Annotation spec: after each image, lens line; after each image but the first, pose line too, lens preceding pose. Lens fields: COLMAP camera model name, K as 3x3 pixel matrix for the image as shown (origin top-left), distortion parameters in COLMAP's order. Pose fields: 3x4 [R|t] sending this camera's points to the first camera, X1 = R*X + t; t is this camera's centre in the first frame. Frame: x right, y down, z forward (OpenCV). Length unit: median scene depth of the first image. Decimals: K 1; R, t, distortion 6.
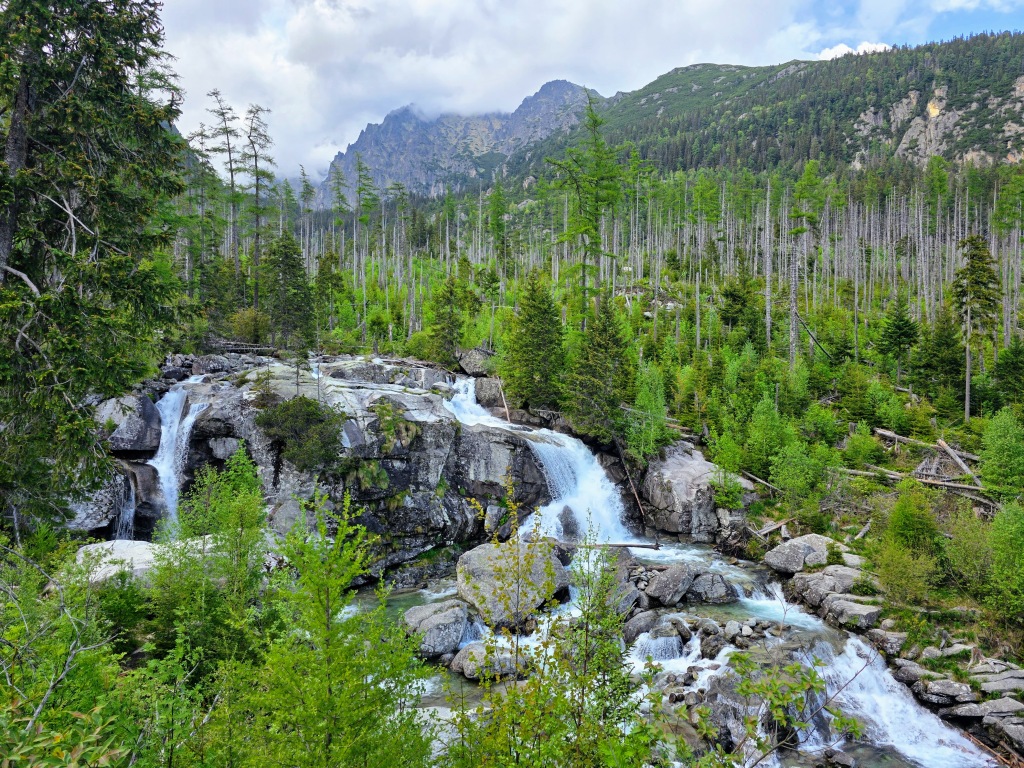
lens RADIAL K [[686.1, 0, 521.6], [0, 686.1, 384.9], [0, 0, 1]] dist [0.079172, -0.069953]
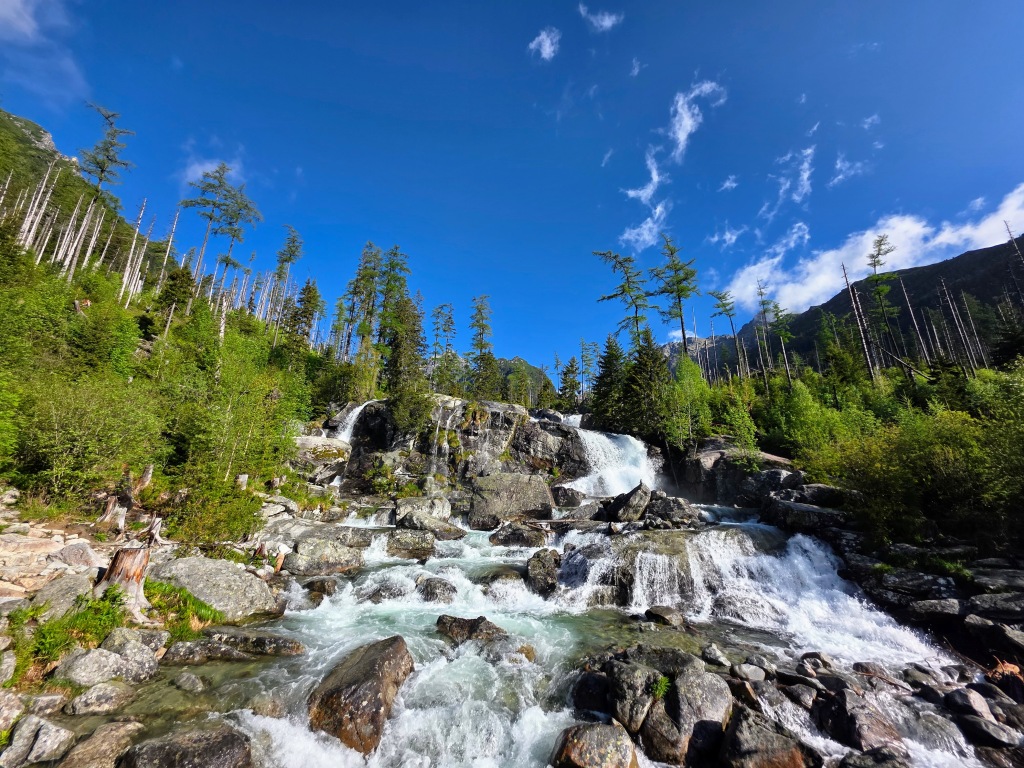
lens RADIAL K [[410.0, 0, 514.2], [0, 410.0, 386.5], [0, 0, 1]] dist [0.001591, 0.000024]
pose [[0.853776, -0.133412, -0.503257, 0.287614], [-0.025601, 0.954684, -0.296517, 0.217498], [0.520011, 0.266043, 0.811671, 0.242819]]
